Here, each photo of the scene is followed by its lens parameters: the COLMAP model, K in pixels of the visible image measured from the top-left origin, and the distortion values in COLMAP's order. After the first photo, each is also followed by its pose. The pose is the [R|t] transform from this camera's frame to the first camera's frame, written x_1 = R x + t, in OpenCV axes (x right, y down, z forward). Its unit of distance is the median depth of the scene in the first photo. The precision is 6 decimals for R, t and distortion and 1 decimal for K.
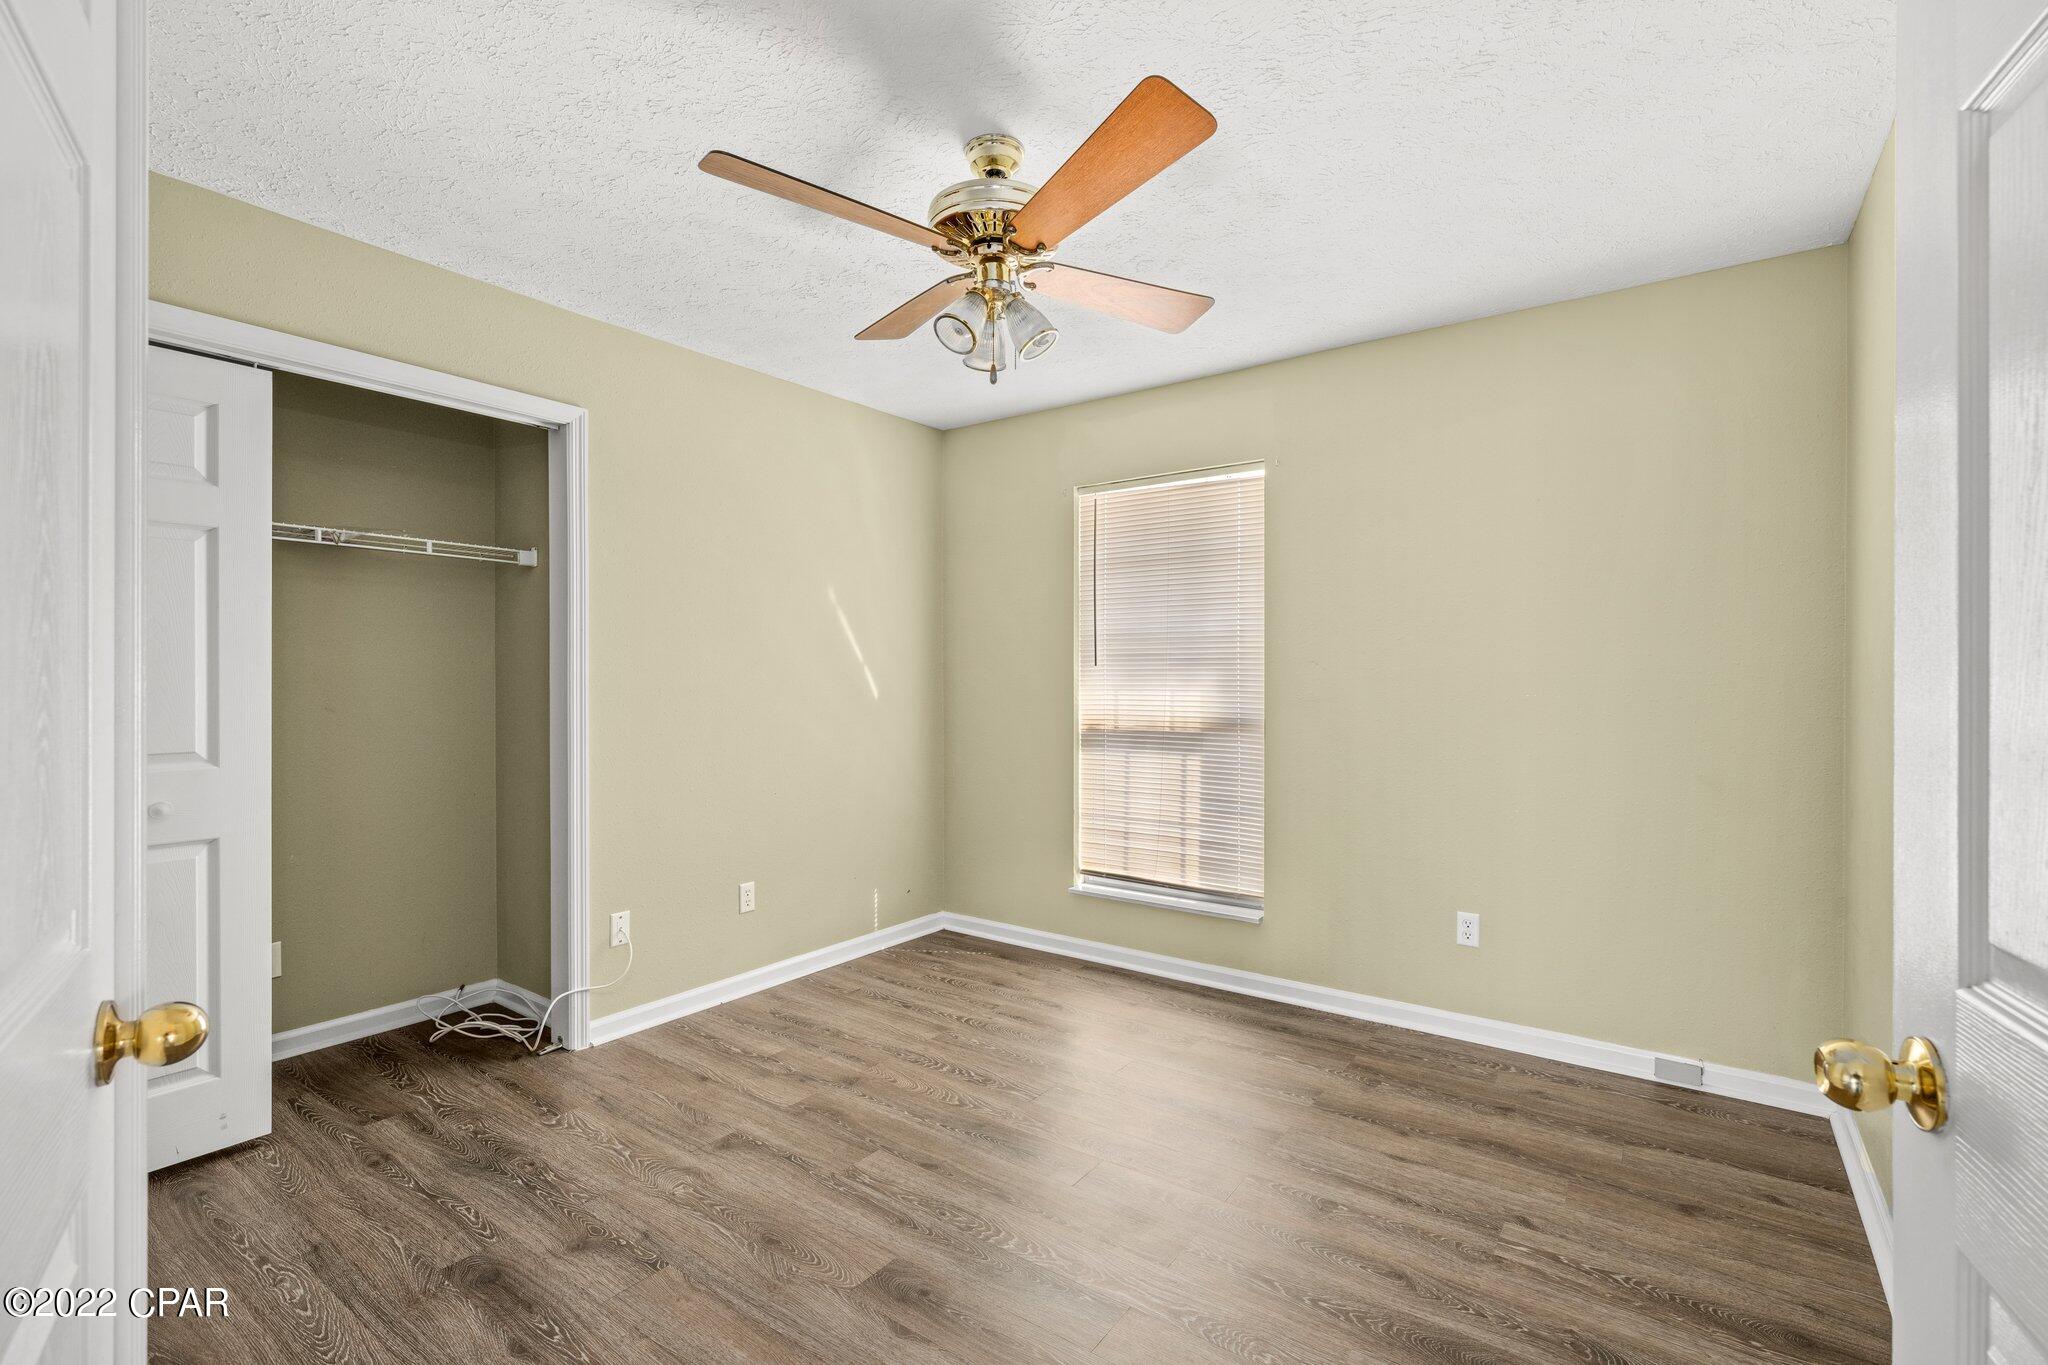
lens RADIAL K [[945.5, 0, 1021.3], [0, 945.5, 677.8], [0, 0, 1]] dist [-0.001153, -0.000187]
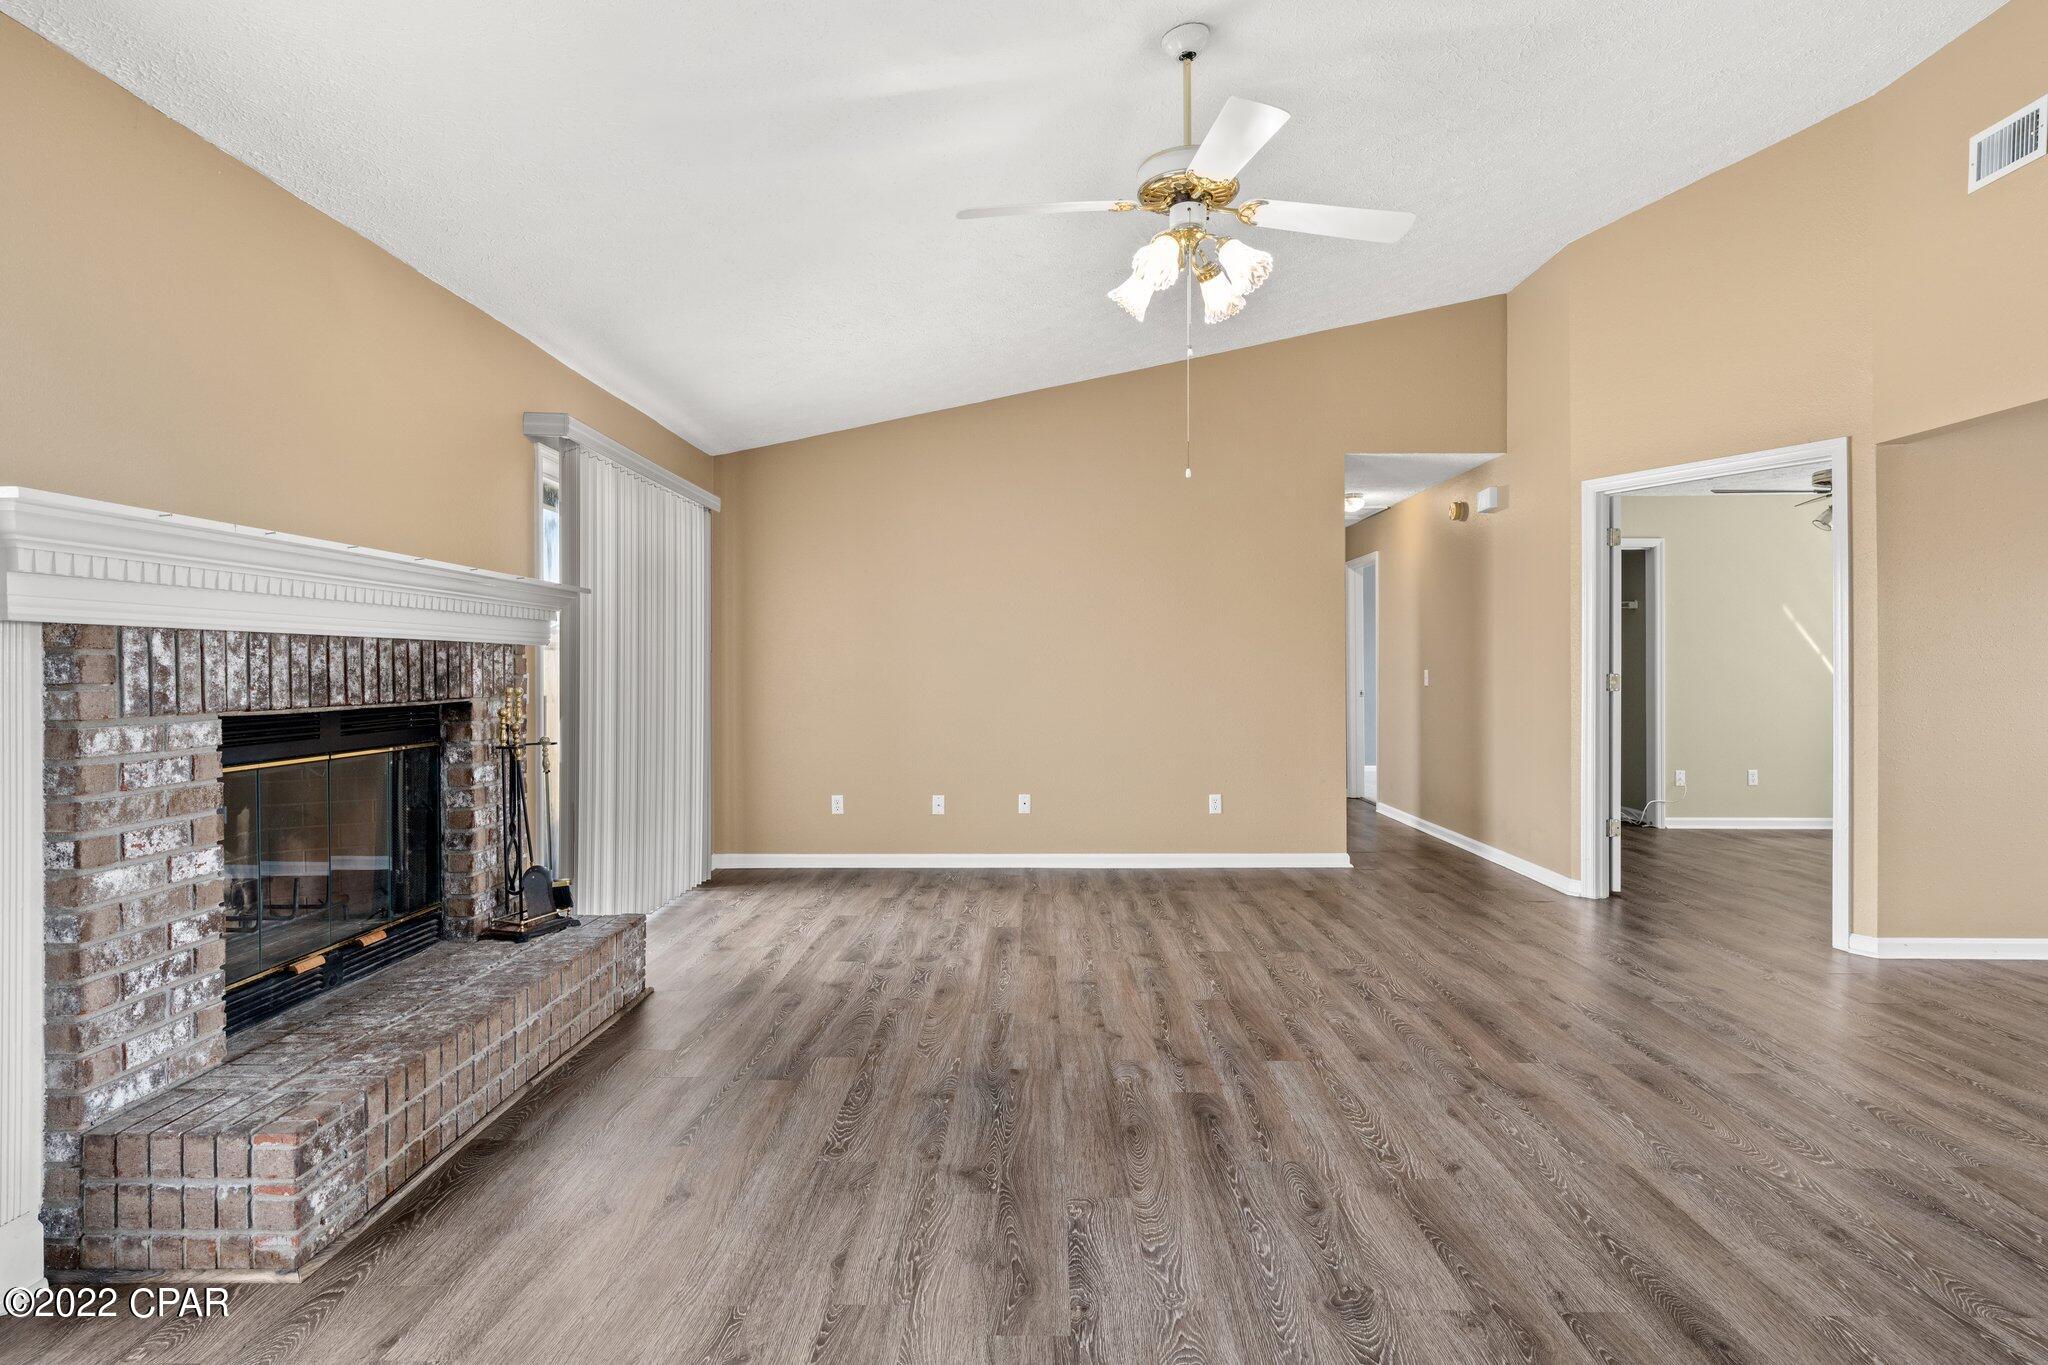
lens RADIAL K [[1050.0, 0, 1028.1], [0, 1050.0, 671.2], [0, 0, 1]] dist [-0.001158, 0.000383]
pose [[0.568369, -0.000625, -0.822774, 0.948907], [0.000166, 1.000000, -0.000645, 0.035947], [0.822774, 0.000230, 0.568369, -2.147533]]
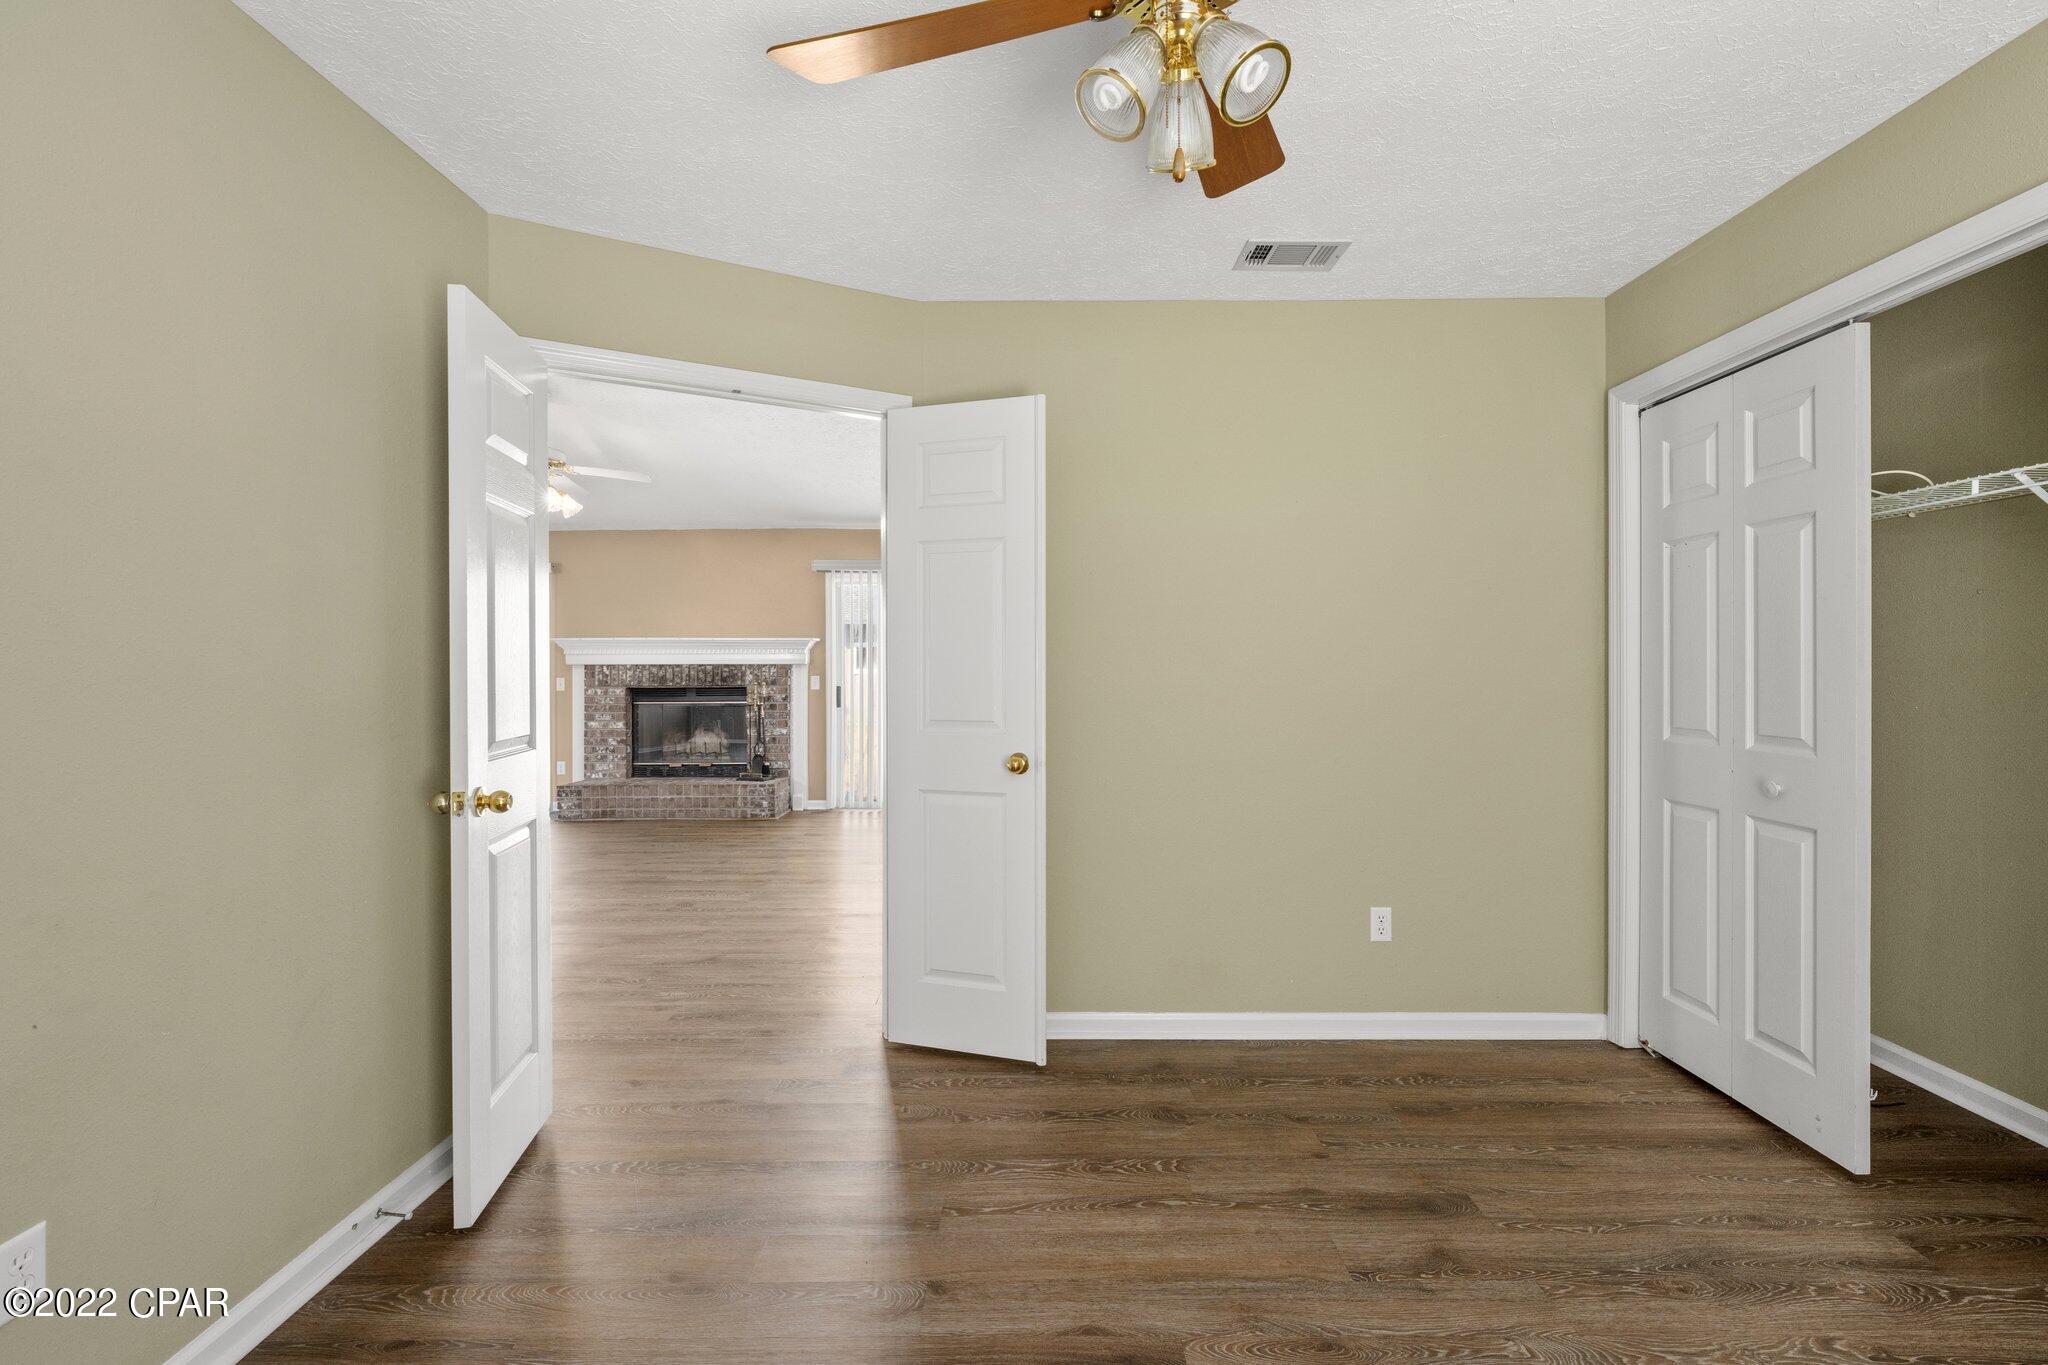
lens RADIAL K [[900.7, 0, 1032.3], [0, 900.7, 669.6], [0, 0, 1]] dist [-0.000147, 0.000002]
pose [[-0.817342, 0.002324, -0.576149, 0.349120], [-0.000011, 0.999992, 0.004049, 0.000844], [0.576153, 0.003316, -0.817335, 1.309503]]
